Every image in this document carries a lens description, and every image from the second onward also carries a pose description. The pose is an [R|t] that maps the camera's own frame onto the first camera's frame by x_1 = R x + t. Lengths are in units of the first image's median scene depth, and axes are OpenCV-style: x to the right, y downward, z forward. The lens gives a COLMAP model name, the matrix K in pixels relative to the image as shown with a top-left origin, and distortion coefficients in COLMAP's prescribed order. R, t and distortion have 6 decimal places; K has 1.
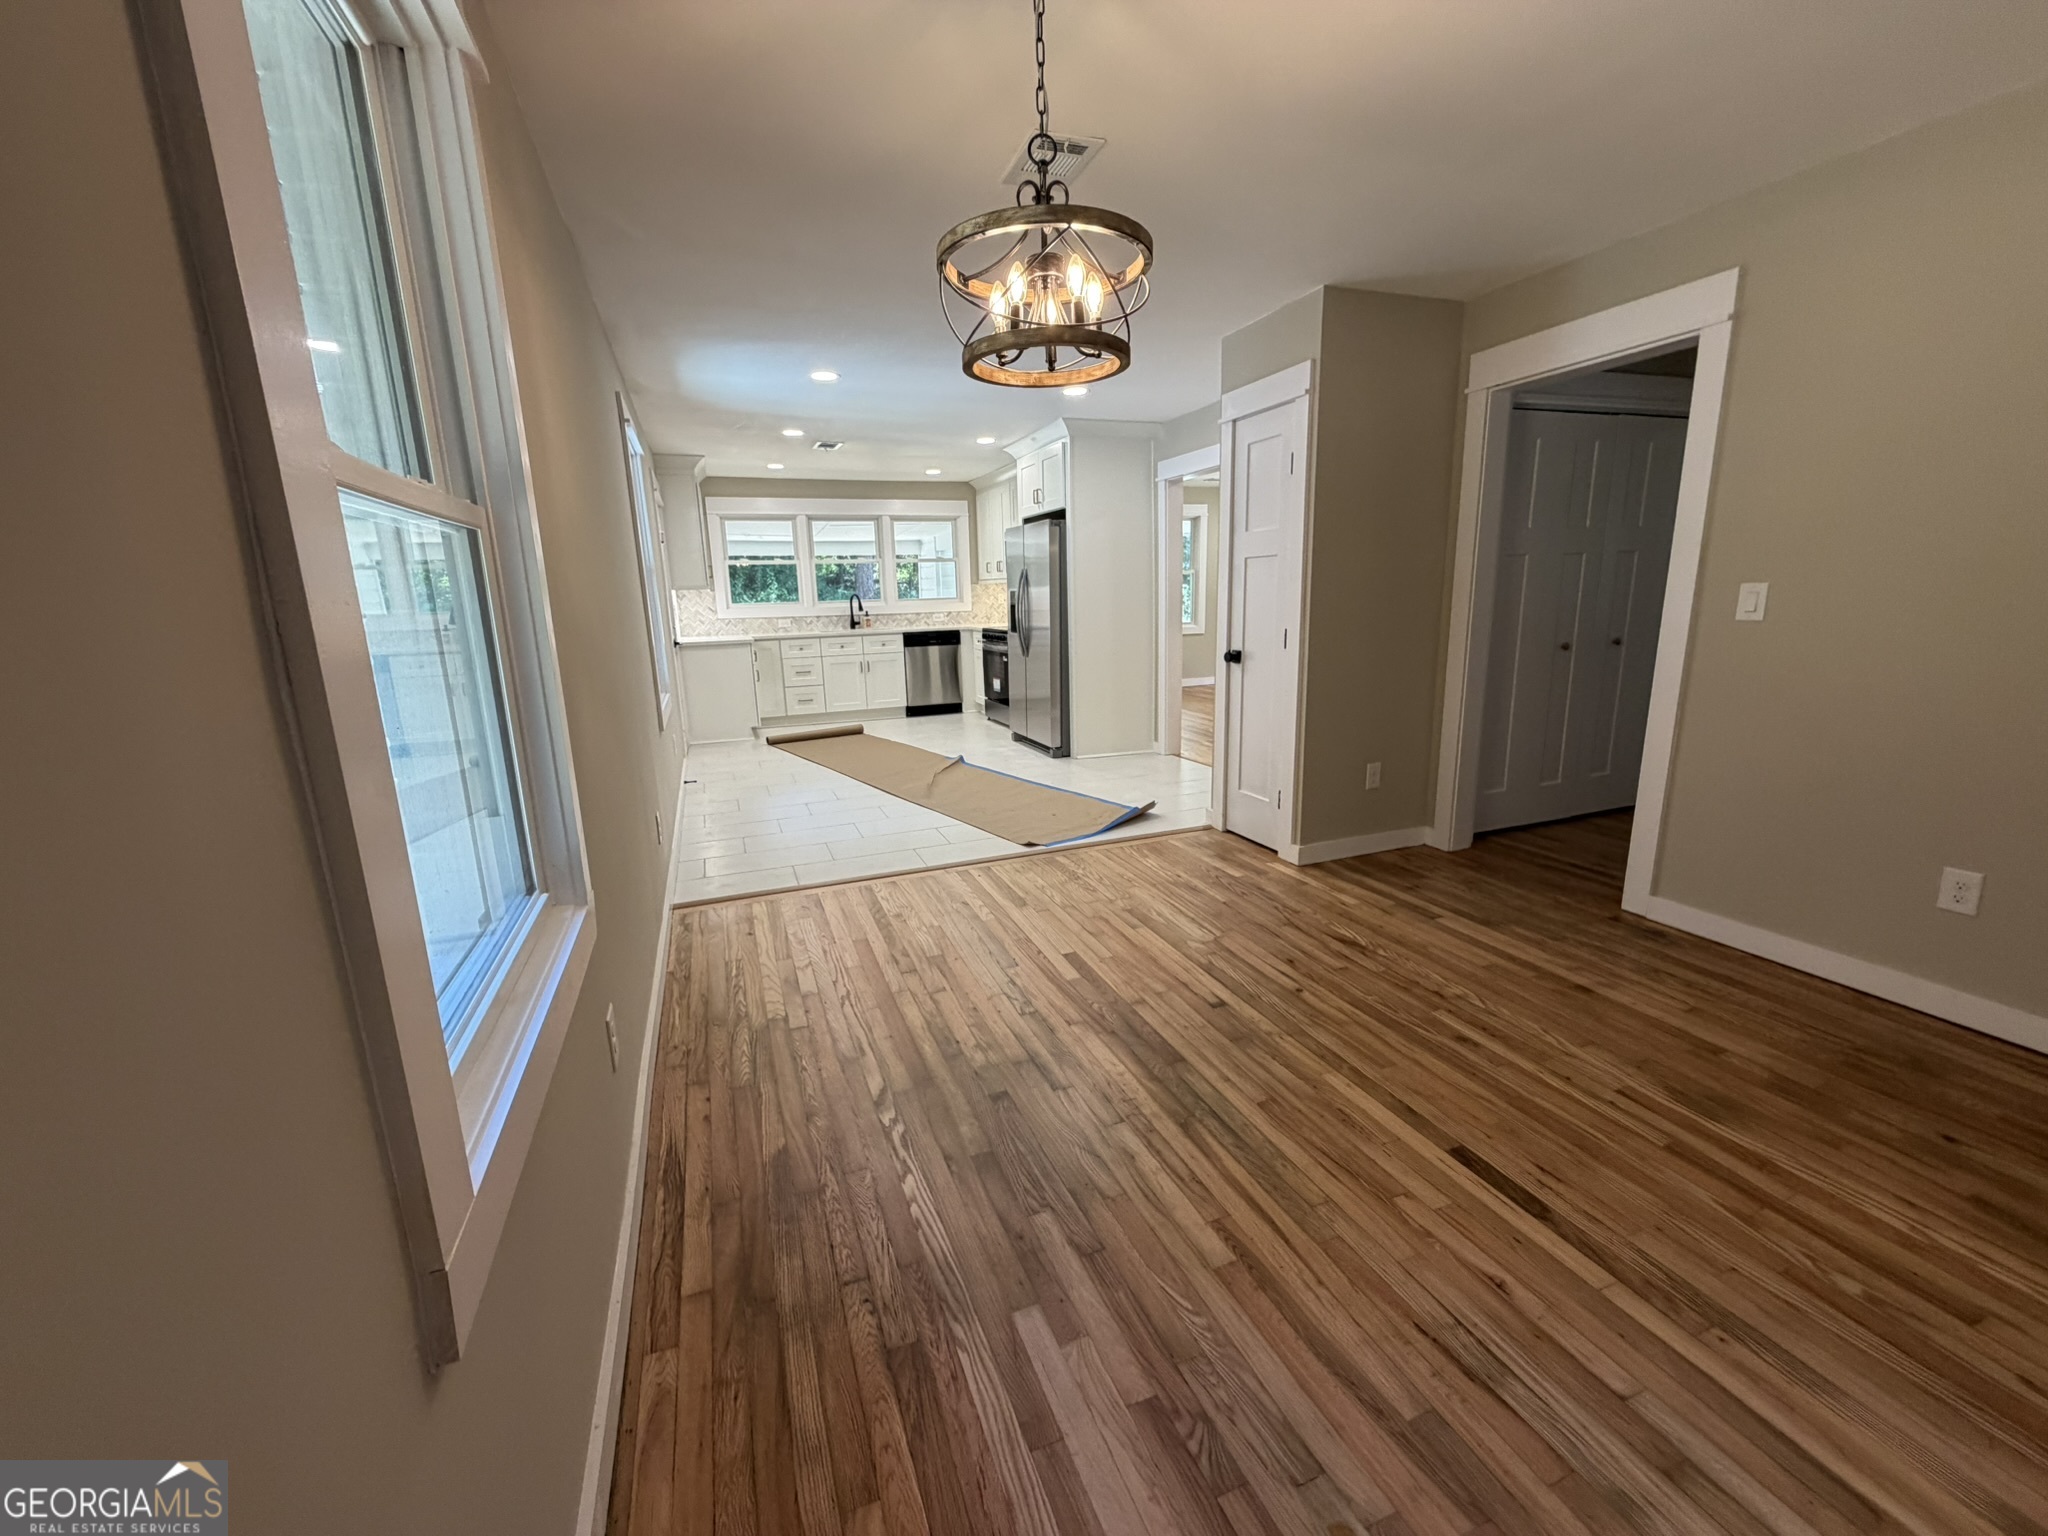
lens RADIAL K [[817.7, 0, 1020.8], [0, 817.7, 769.4], [0, 0, 1]] dist [0.001047, 0.000001]
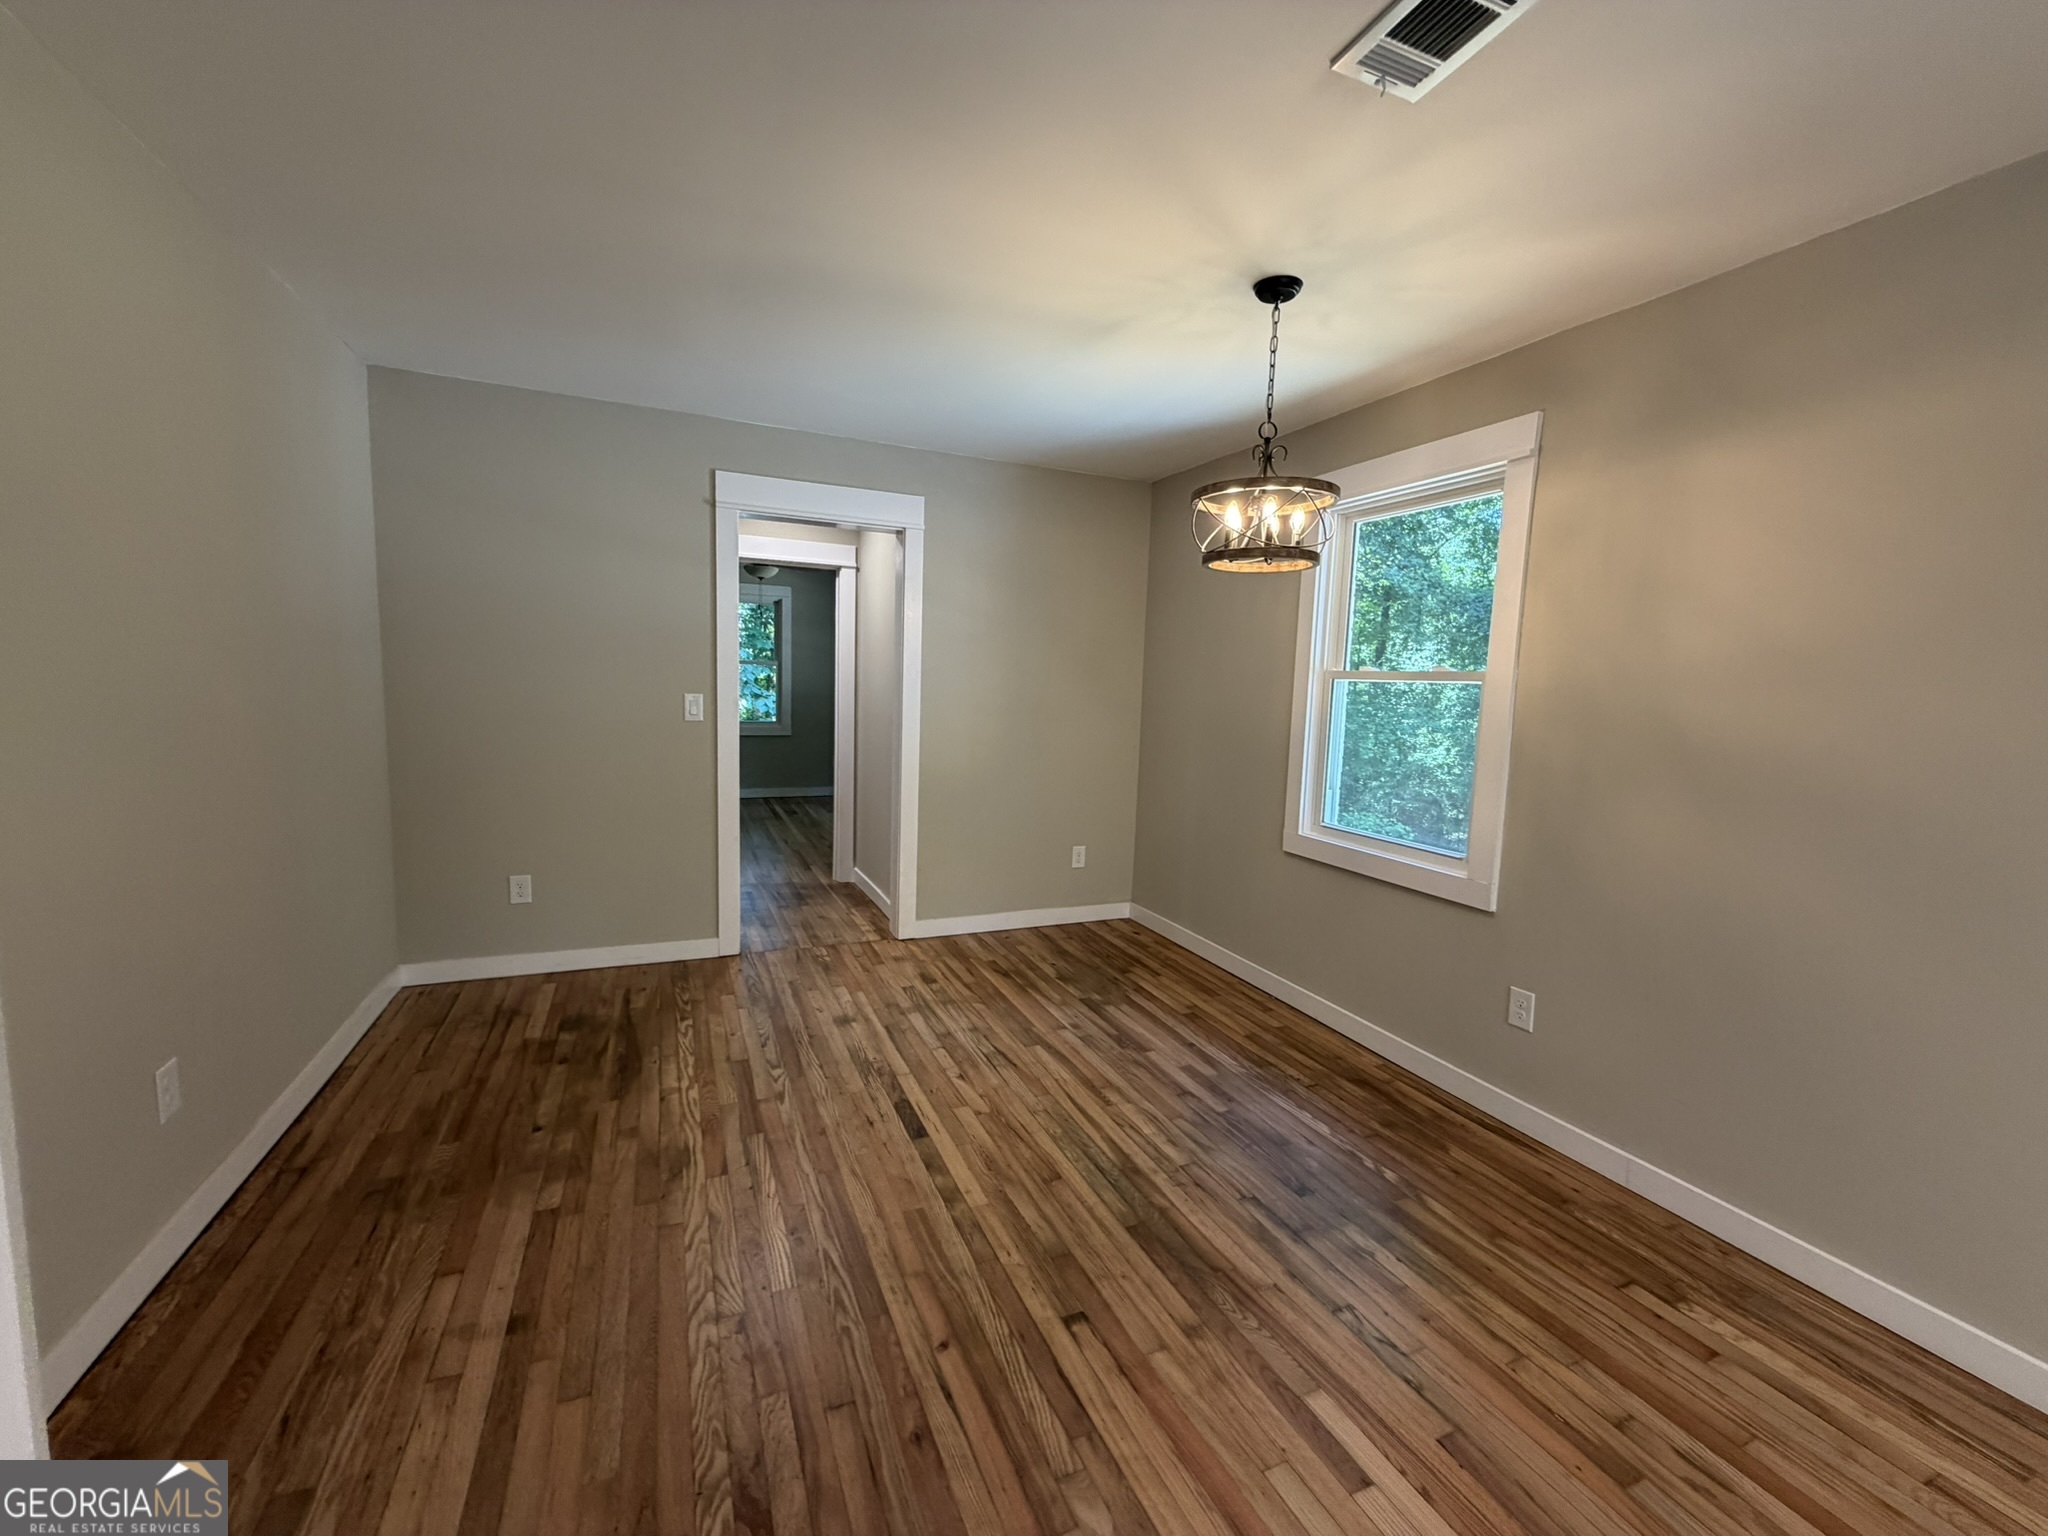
lens RADIAL K [[817.7, 0, 1020.8], [0, 817.7, 769.4], [0, 0, 1]] dist [0.001047, 0.000001]
pose [[-0.998882, 0.000127, -0.047278, 0.413832], [-0.015068, 0.946994, 0.320897, -0.474382], [0.044813, 0.321251, -0.945933, 1.941131]]
